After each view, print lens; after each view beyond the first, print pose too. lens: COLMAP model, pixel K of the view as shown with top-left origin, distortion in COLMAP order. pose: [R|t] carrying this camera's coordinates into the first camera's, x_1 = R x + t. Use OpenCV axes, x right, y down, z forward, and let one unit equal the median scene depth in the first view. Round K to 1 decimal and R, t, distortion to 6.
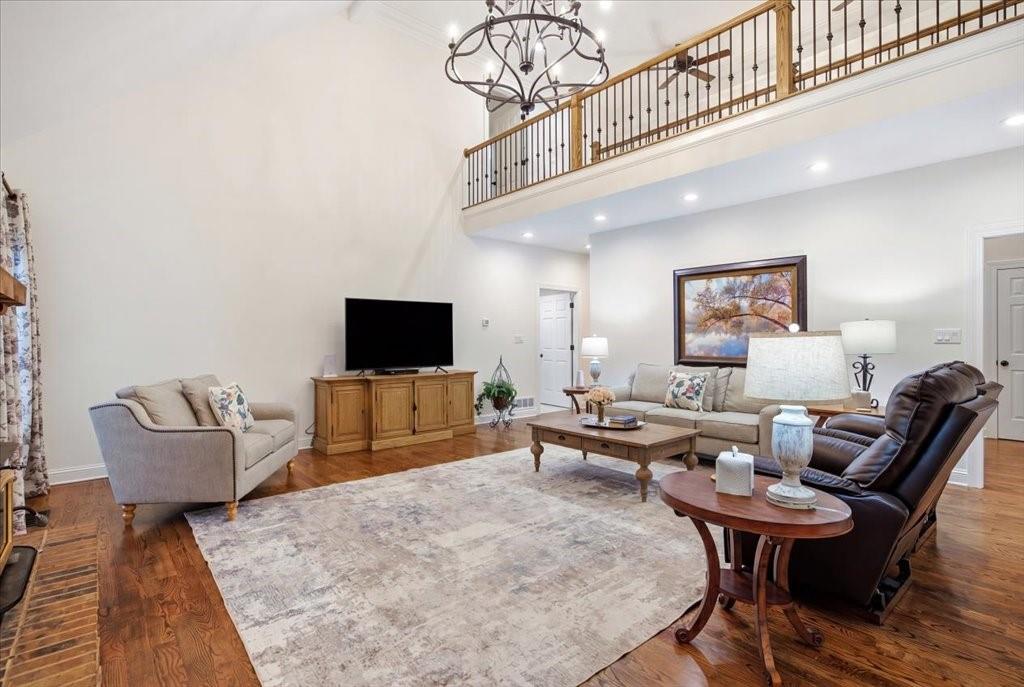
lens RADIAL K [[497.1, 0, 512.0], [0, 497.1, 343.5], [0, 0, 1]] dist [-0.000037, 0.000030]
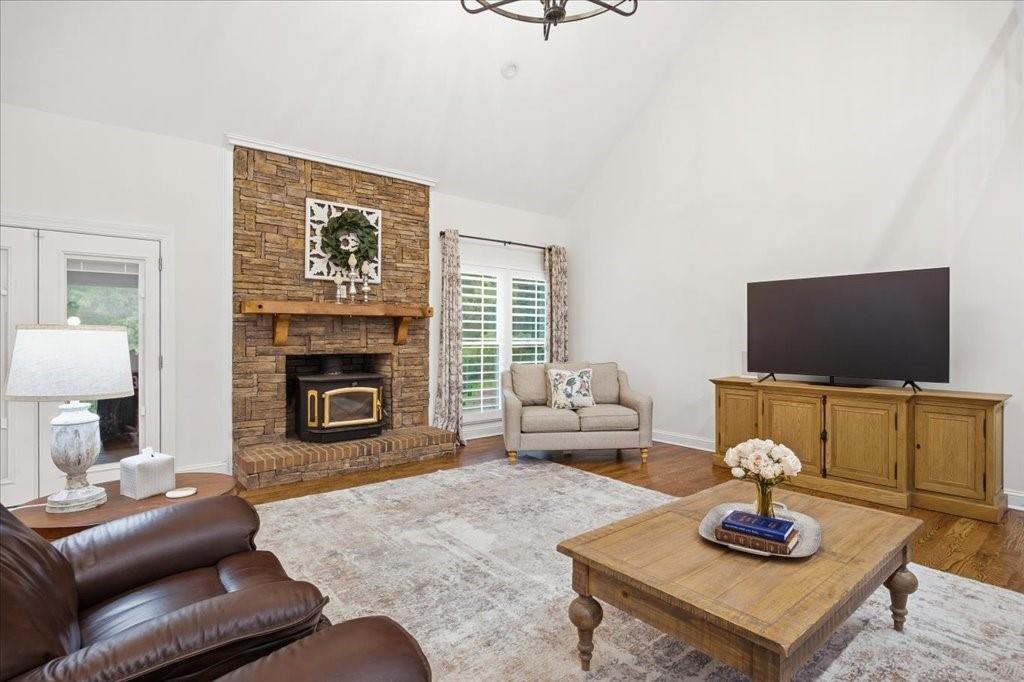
lens RADIAL K [[511.1, 0, 512.0], [0, 511.1, 341.0], [0, 0, 1]] dist [-0.028043, 0.017039]
pose [[-0.023406, 0.016729, -0.999586, 0.862666], [-0.008655, 0.999819, 0.016936, -0.010902], [0.999689, 0.009048, -0.023257, 1.061331]]
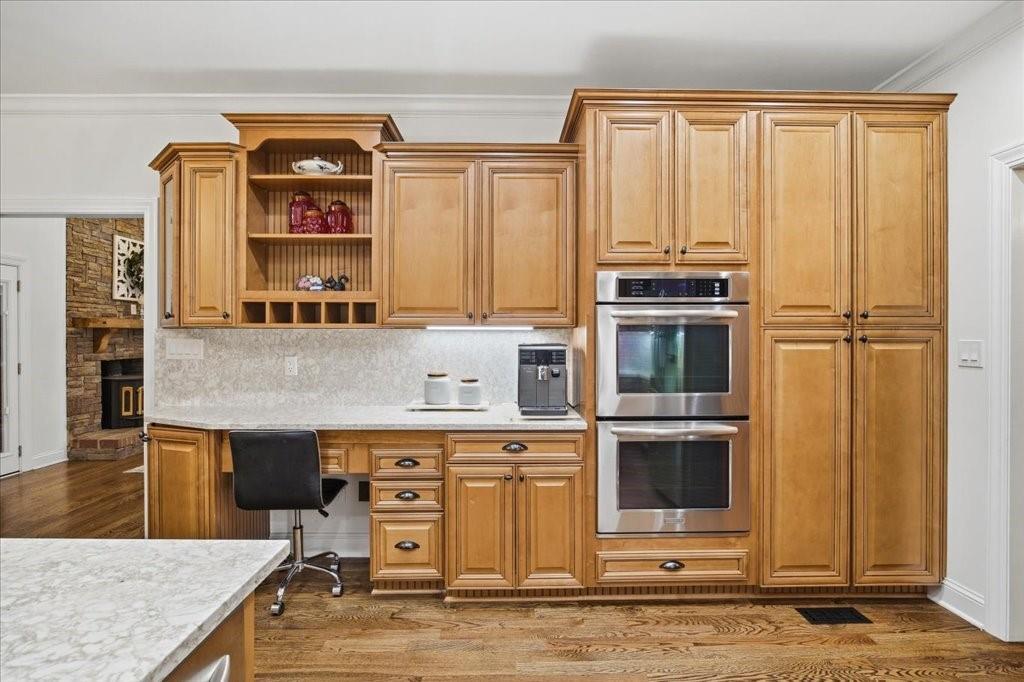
lens RADIAL K [[524.5, 0, 512.0], [0, 524.5, 341.0], [0, 0, 1]] dist [-0.000102, -0.000054]
pose [[0.767161, 0.009839, -0.641379, 1.718654], [-0.007427, 0.999952, 0.006456, -0.031844], [0.641411, -0.000190, 0.767197, -0.080472]]
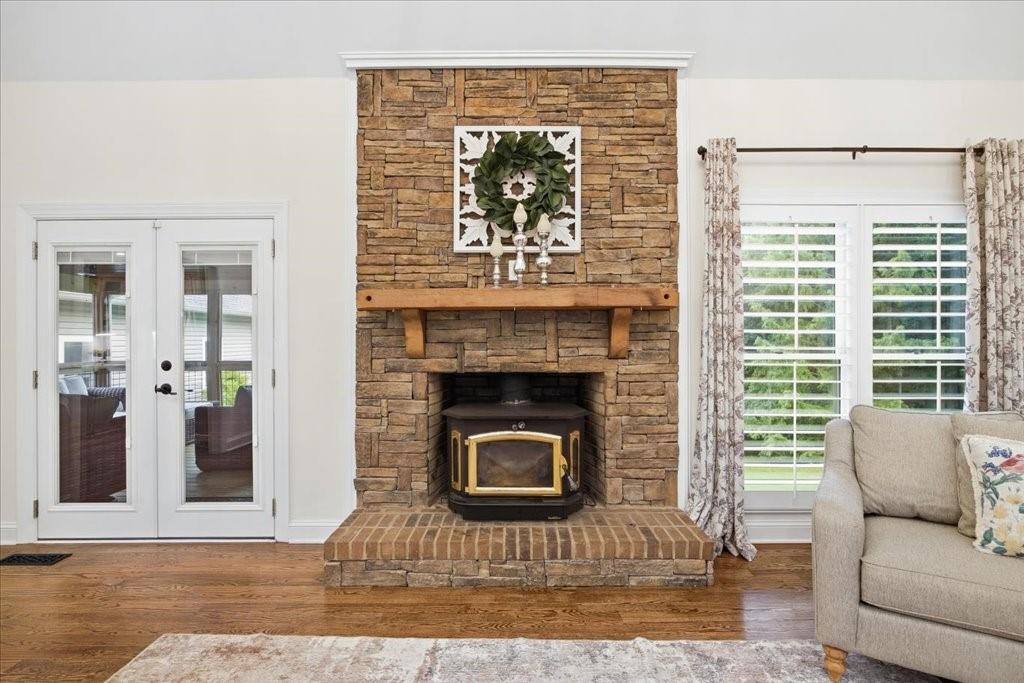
lens RADIAL K [[511.1, 0, 512.0], [0, 511.1, 341.5], [0, 0, 1]] dist [-0.028043, 0.017039]
pose [[-0.654814, 0.008343, -0.755744, 0.063577], [0.000140, 0.999940, 0.010917, -0.008524], [0.755790, 0.007043, -0.654776, 1.124529]]
